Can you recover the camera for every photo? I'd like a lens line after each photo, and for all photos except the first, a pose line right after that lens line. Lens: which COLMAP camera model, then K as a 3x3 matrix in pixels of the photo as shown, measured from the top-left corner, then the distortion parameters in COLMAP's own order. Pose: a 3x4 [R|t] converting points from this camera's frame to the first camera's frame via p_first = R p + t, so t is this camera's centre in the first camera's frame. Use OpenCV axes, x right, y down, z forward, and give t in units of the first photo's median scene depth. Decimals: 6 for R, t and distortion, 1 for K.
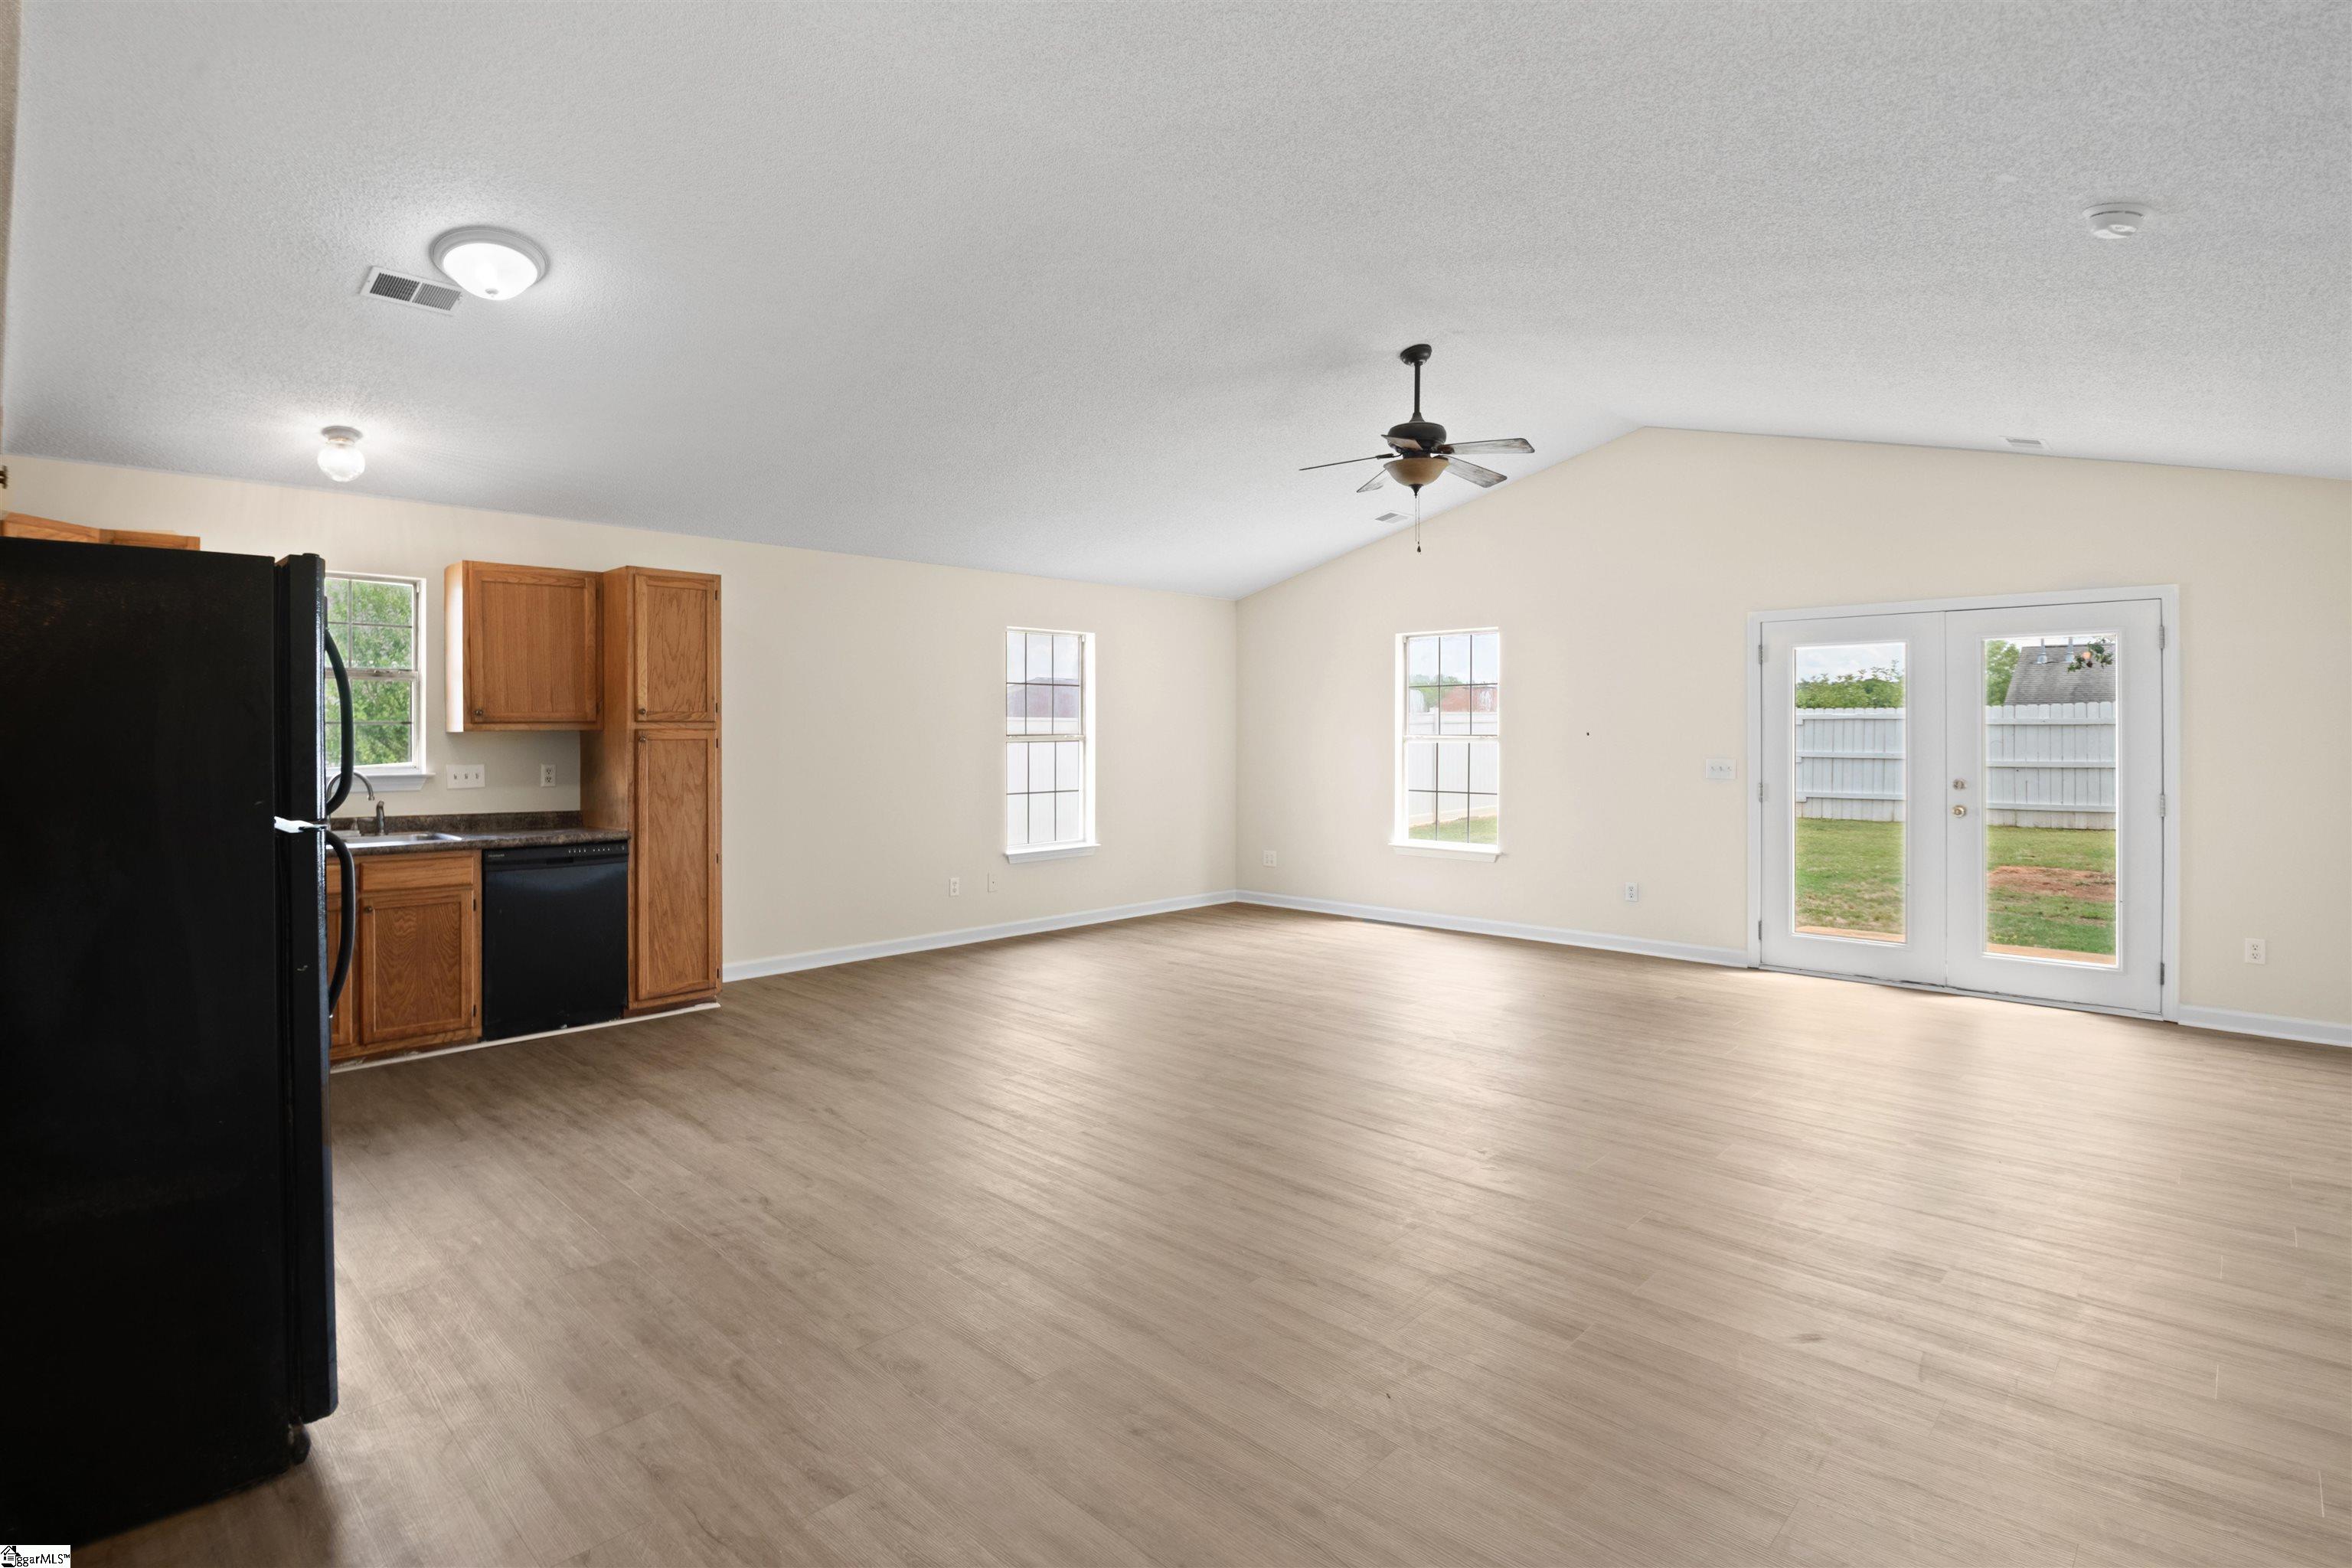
lens RADIAL K [[1145.8, 0, 1175.3], [0, 1145.8, 730.7], [0, 0, 1]] dist [-0.035698, -0.000358]
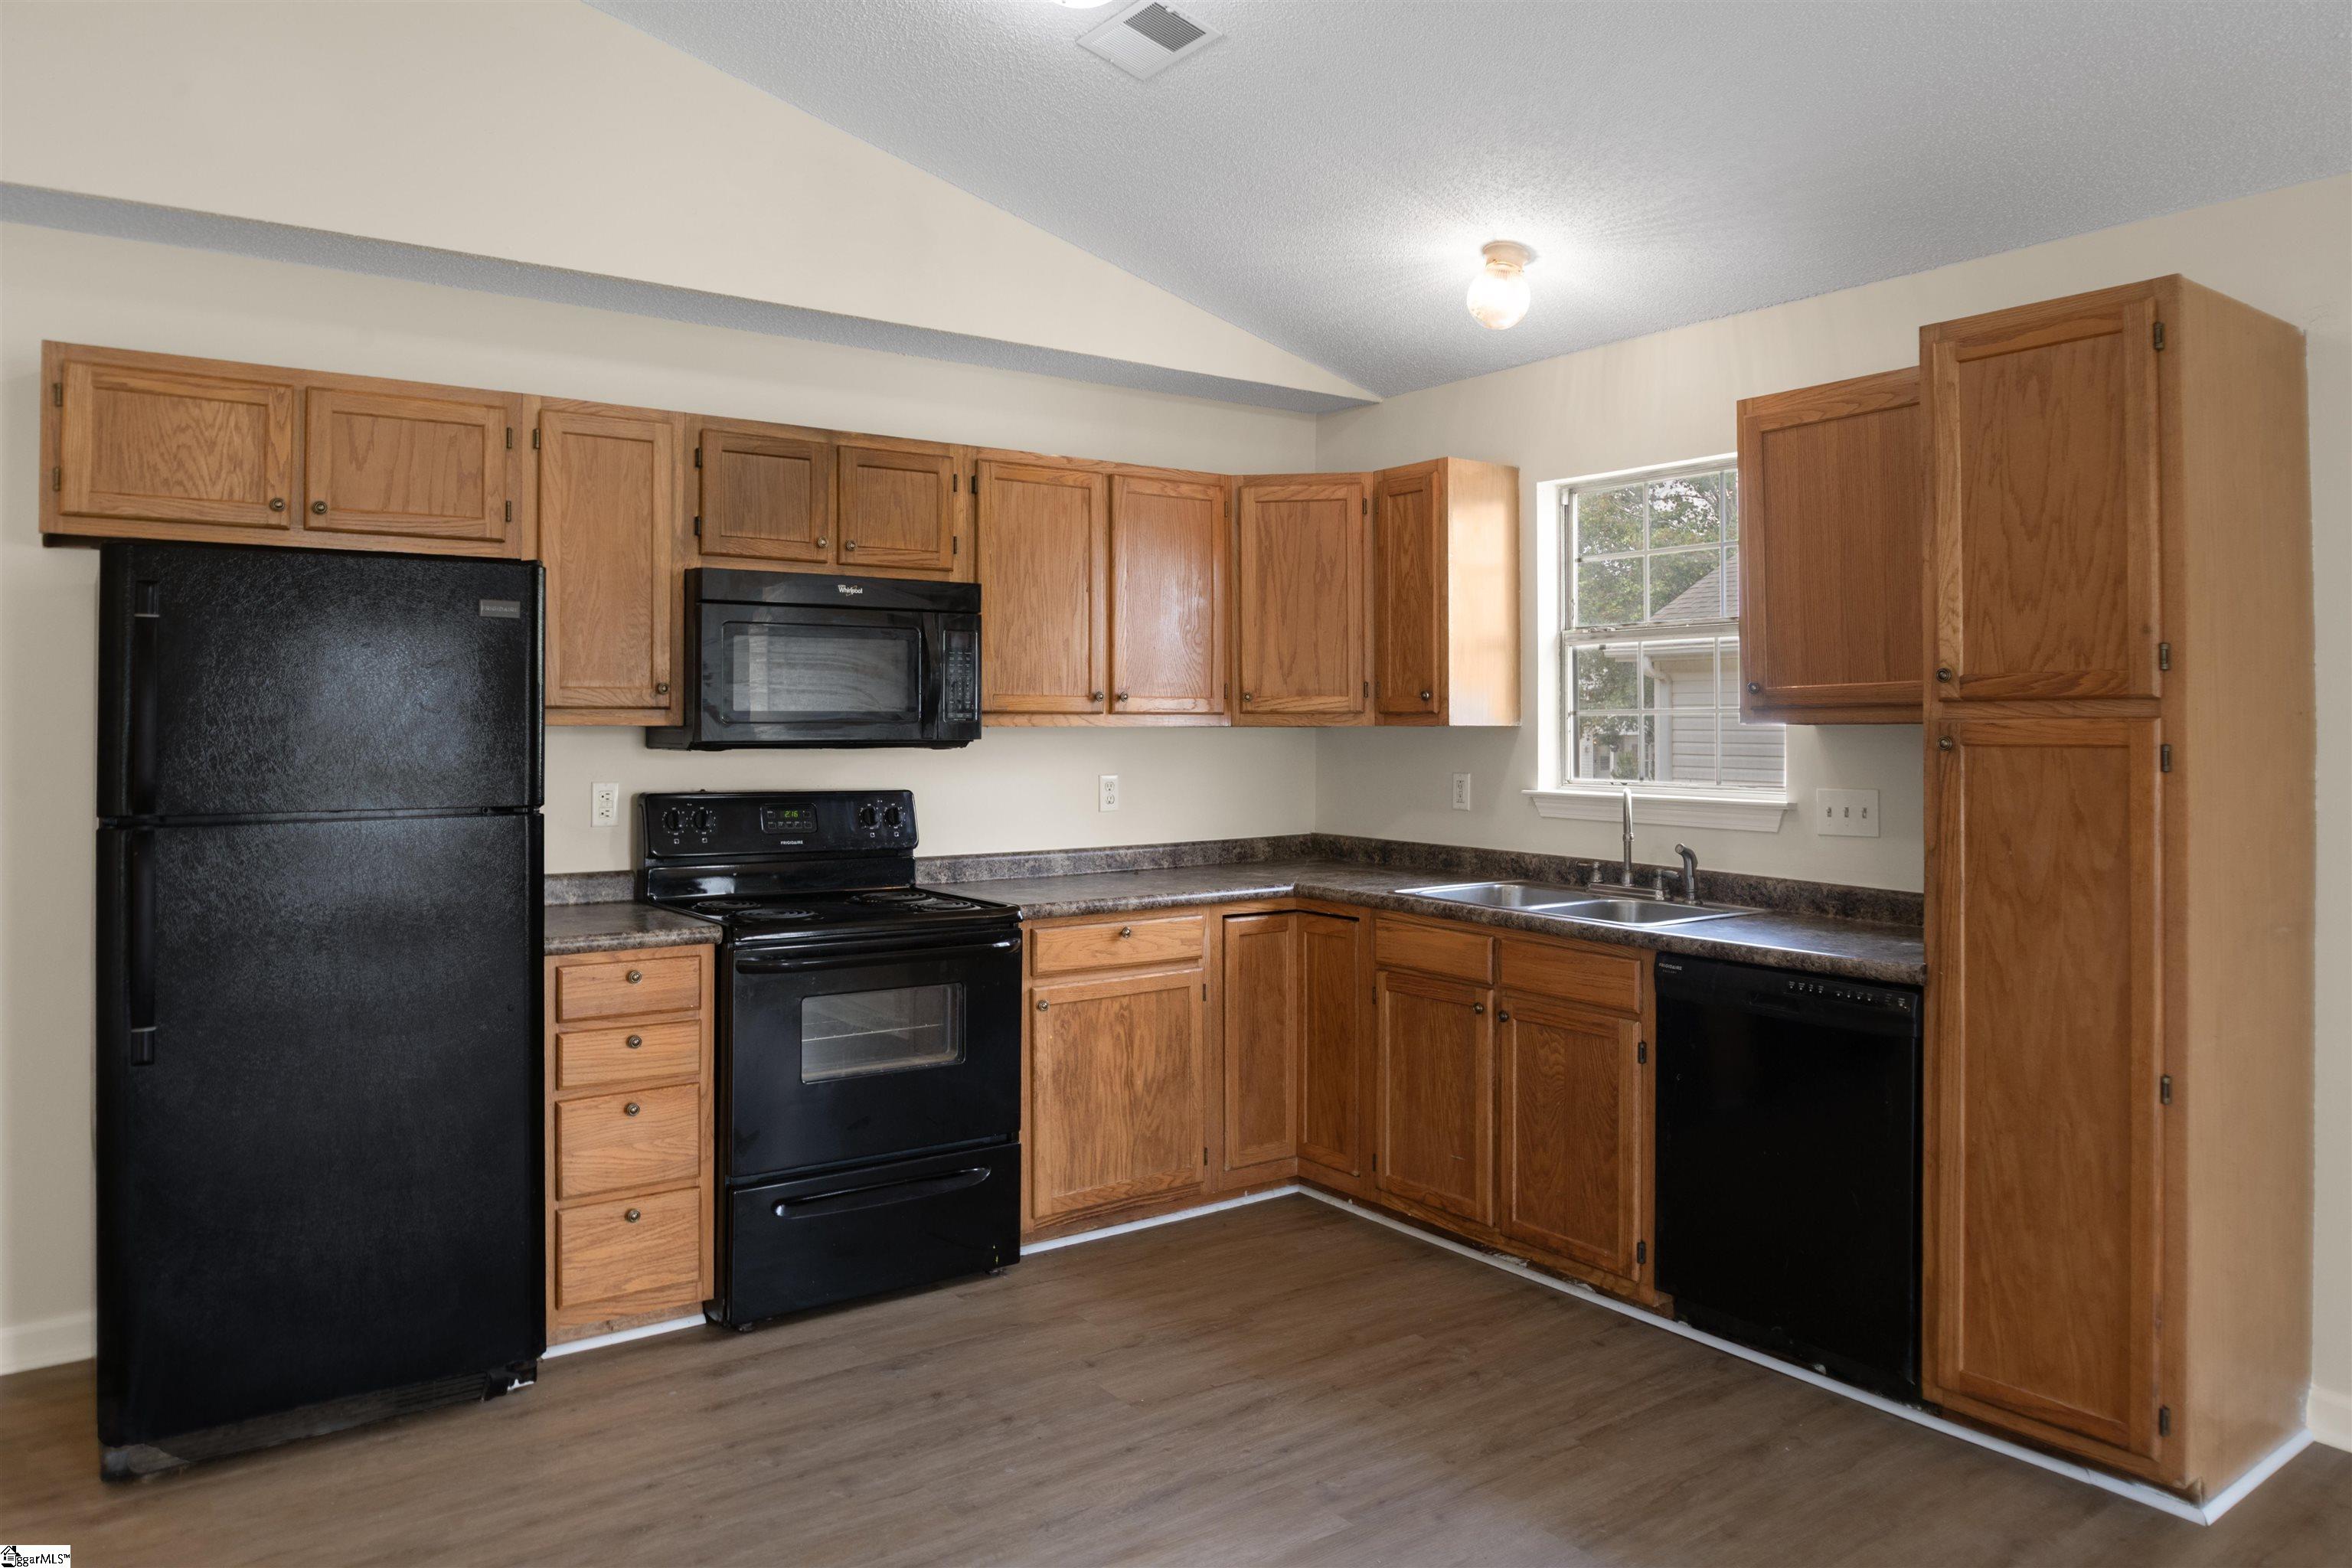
lens RADIAL K [[1579.1, 0, 1169.3], [0, 1579.1, 713.1], [0, 0, 1]] dist [-0.003953, -0.001335]
pose [[-0.183727, -0.010756, -0.982918, 0.132058], [-0.003188, 0.999941, -0.010347, 0.003398], [0.982972, 0.001232, -0.183751, 0.807866]]
